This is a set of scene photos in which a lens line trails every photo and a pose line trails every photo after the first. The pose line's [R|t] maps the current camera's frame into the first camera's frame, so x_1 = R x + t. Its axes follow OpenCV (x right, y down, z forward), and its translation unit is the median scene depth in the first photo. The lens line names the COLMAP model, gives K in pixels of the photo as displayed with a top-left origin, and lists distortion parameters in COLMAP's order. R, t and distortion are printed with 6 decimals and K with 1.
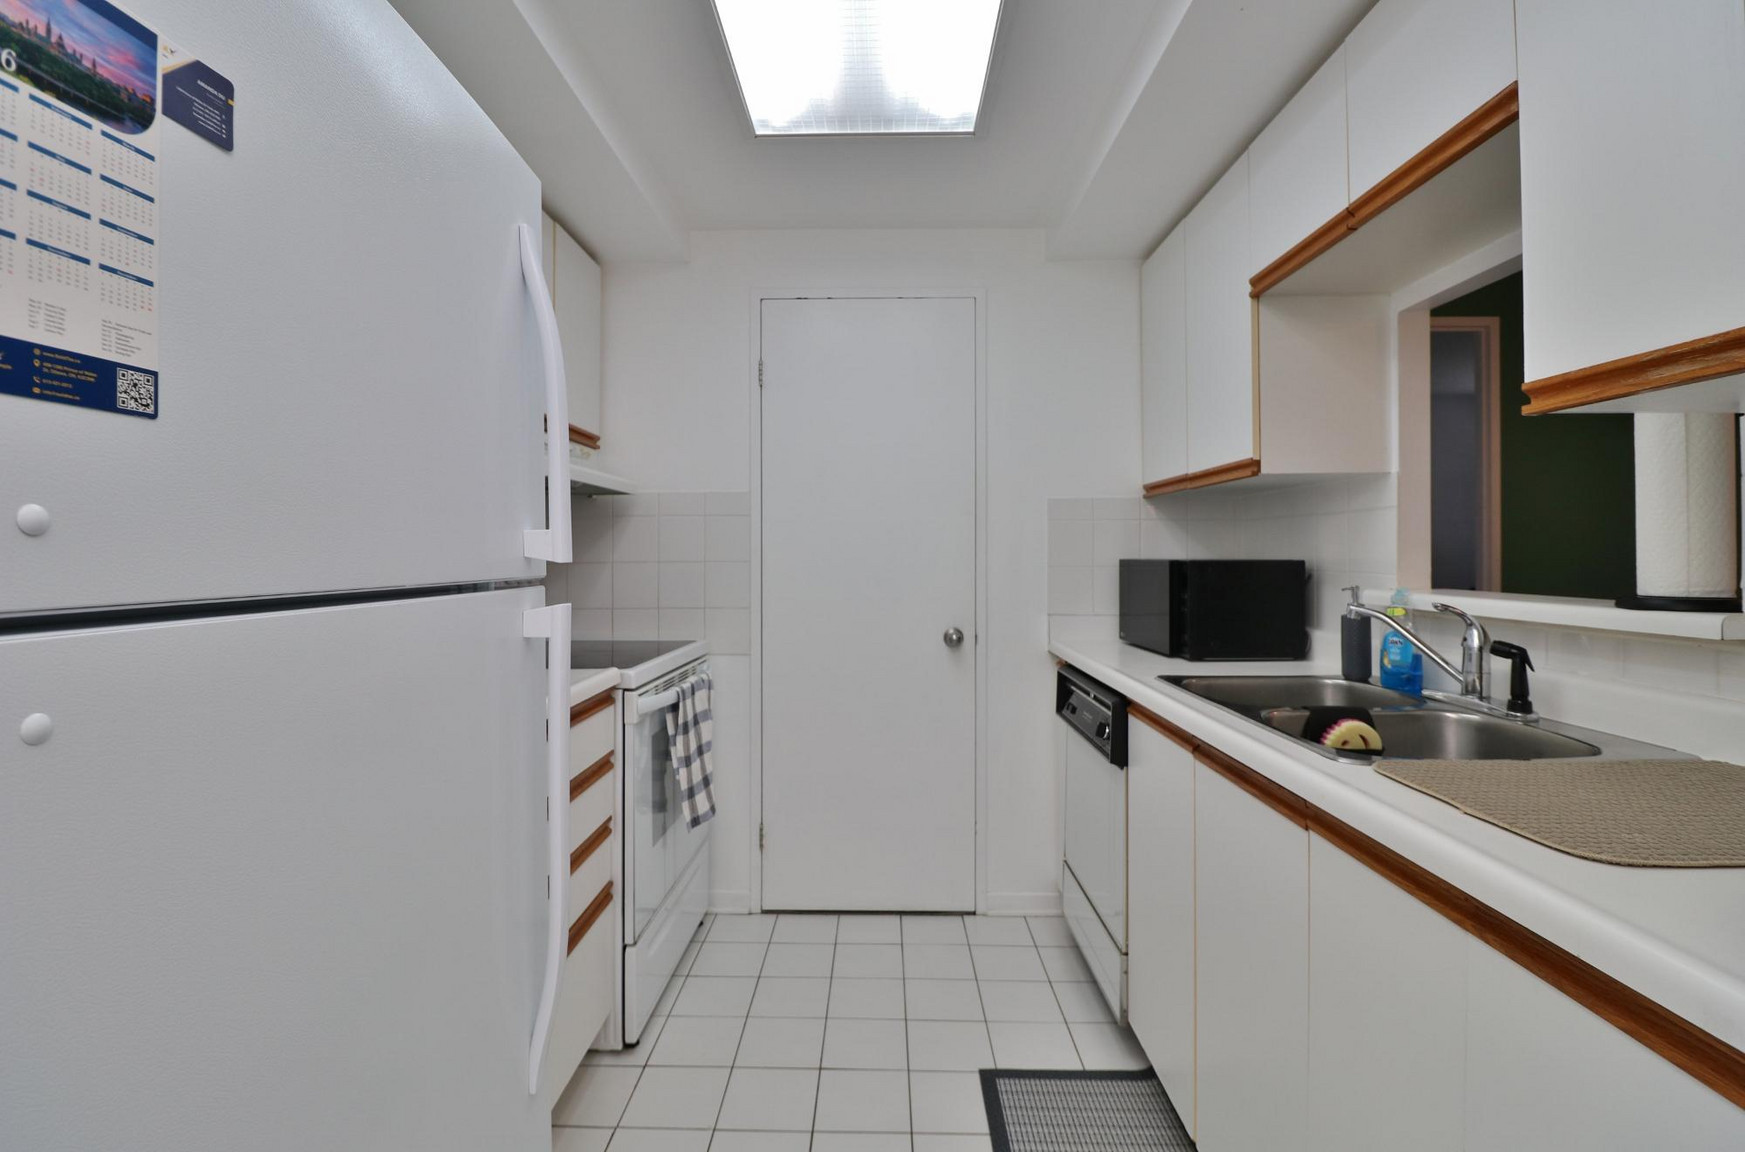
lens RADIAL K [[817.6, 0, 872.9], [0, 817.6, 557.0], [0, 0, 1]] dist [-0.001922, -0.012936]
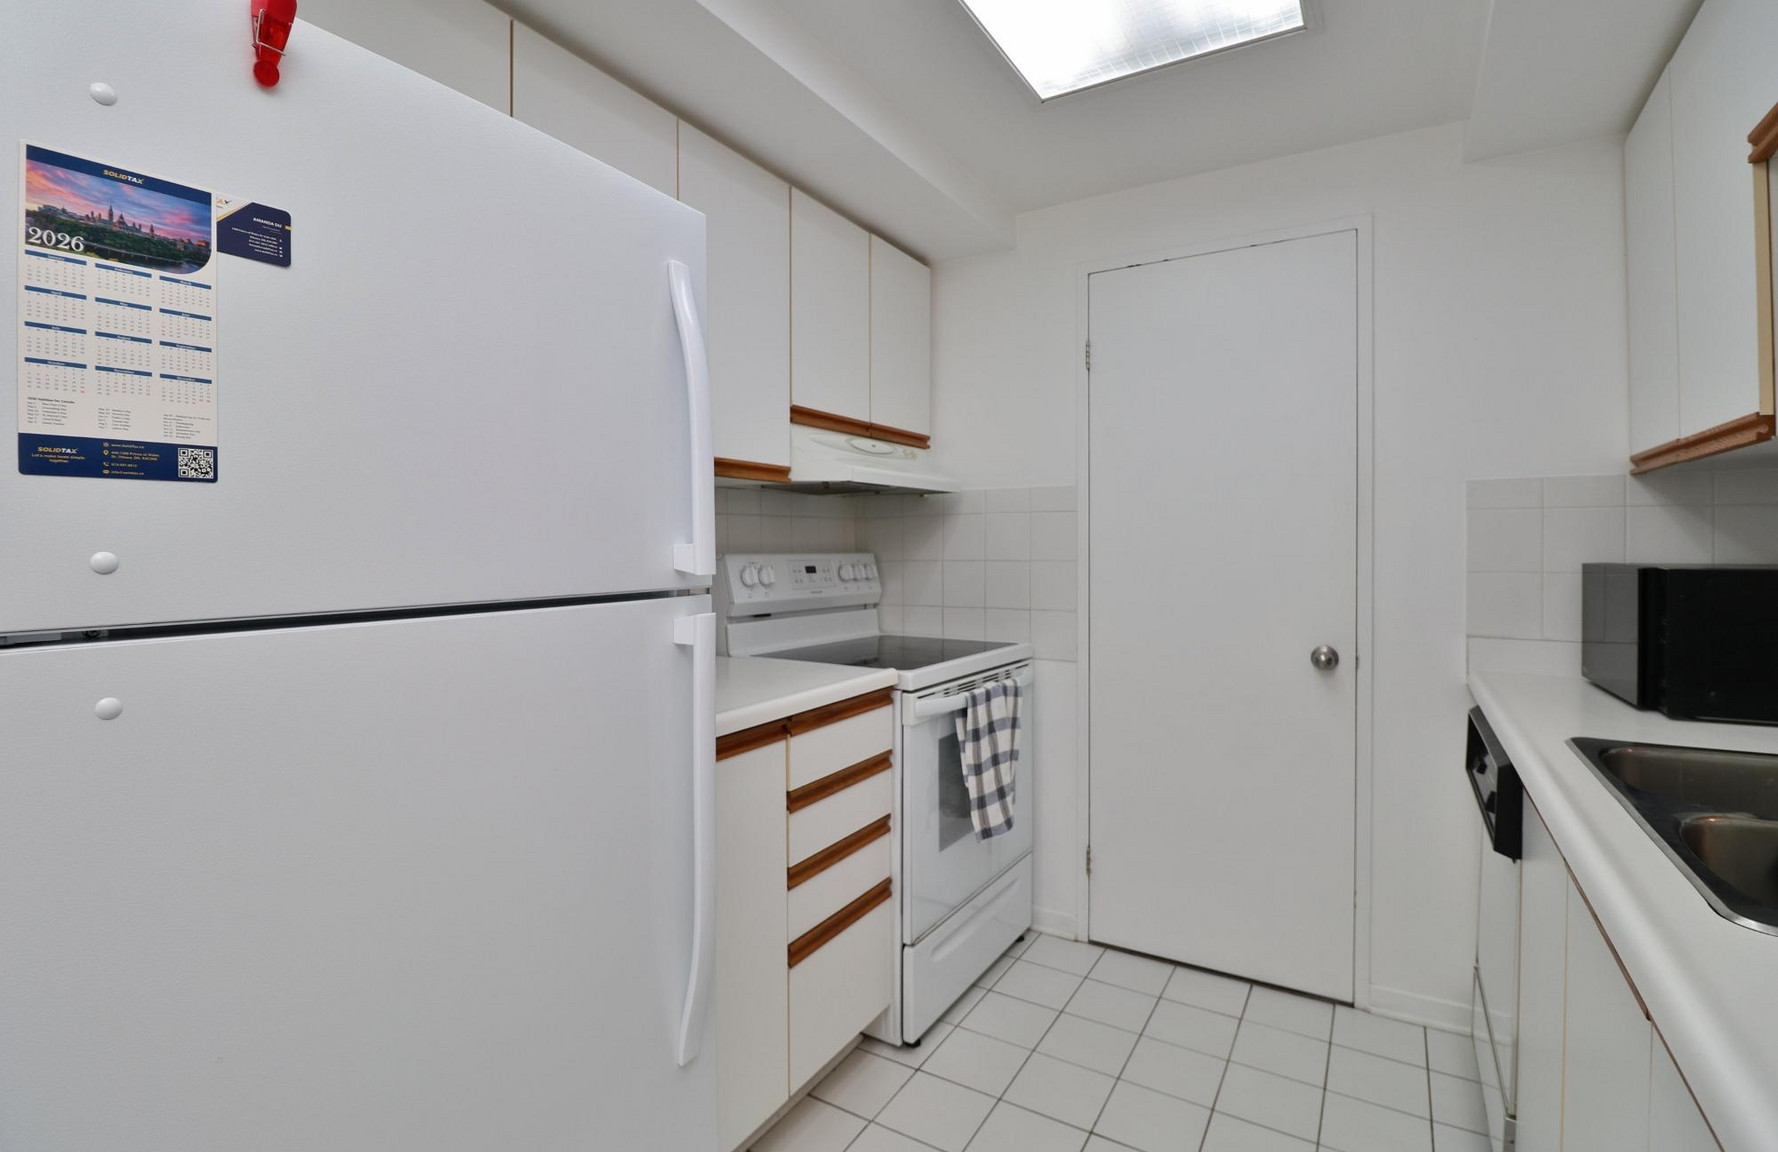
lens RADIAL K [[842.6, 0, 881.7], [0, 842.6, 553.4], [0, 0, 1]] dist [0.003238, -0.021012]
pose [[0.861571, 0.005562, -0.507606, 0.199113], [-0.000601, 0.999950, 0.009937, -0.017354], [0.507637, -0.008257, 0.861532, 0.094541]]
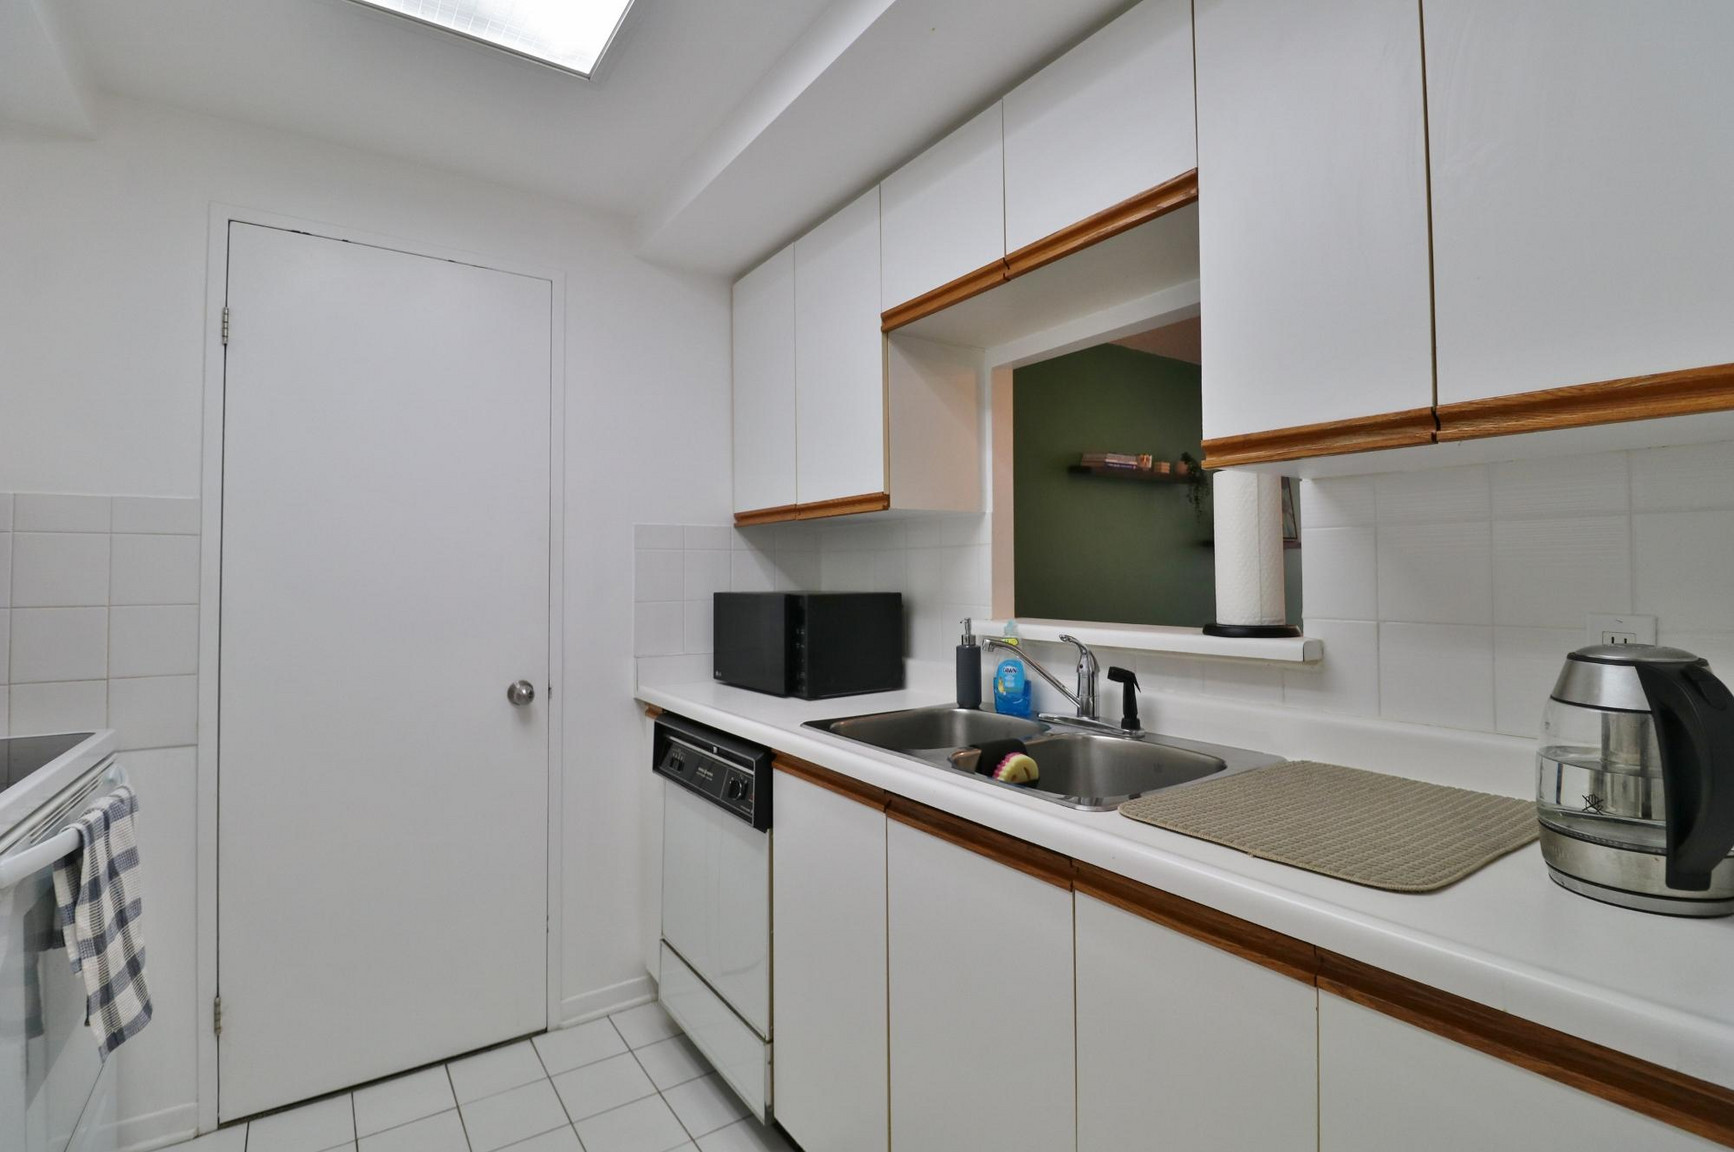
lens RADIAL K [[802.2, 0, 863.4], [0, 802.2, 555.1], [0, 0, 1]] dist [-0.000730, -0.012851]
pose [[0.815070, 0.012221, 0.579234, -0.119197], [0.006172, 0.999538, -0.029774, -0.015610], [-0.579330, 0.027842, 0.814618, 0.218567]]
